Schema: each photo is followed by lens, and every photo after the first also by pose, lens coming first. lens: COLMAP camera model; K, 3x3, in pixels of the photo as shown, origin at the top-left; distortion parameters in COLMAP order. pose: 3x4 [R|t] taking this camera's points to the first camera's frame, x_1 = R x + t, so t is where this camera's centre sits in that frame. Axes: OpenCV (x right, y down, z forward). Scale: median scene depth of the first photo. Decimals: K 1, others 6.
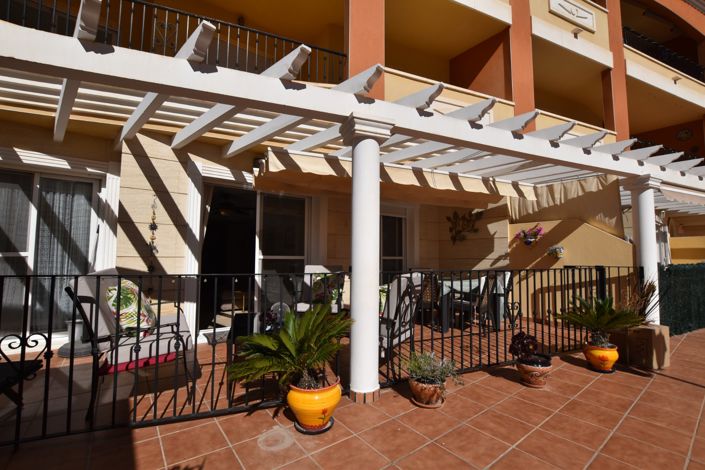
lens RADIAL K [[311.3, 0, 355.0], [0, 311.3, 235.9], [0, 0, 1]] dist [-0.029131, 0.000159]
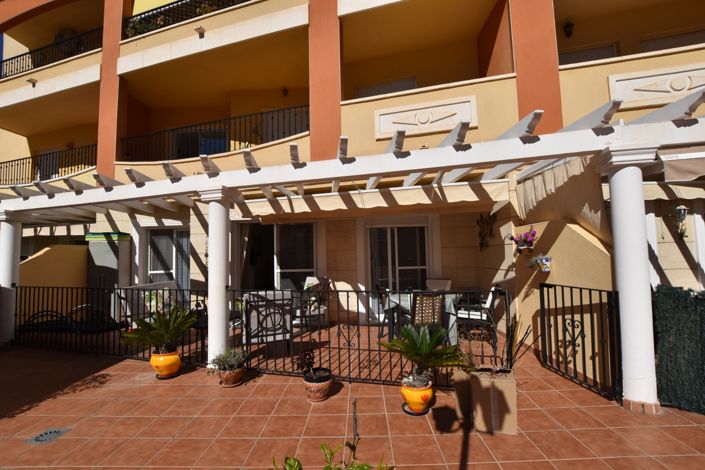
lens RADIAL K [[311.3, 0, 355.0], [0, 311.3, 235.9], [0, 0, 1]] dist [-0.029131, 0.000159]
pose [[0.779109, -0.065663, -0.623440, 0.835204], [0.072938, 0.997240, -0.013884, -0.041574], [0.622631, -0.034655, 0.781748, 0.137442]]
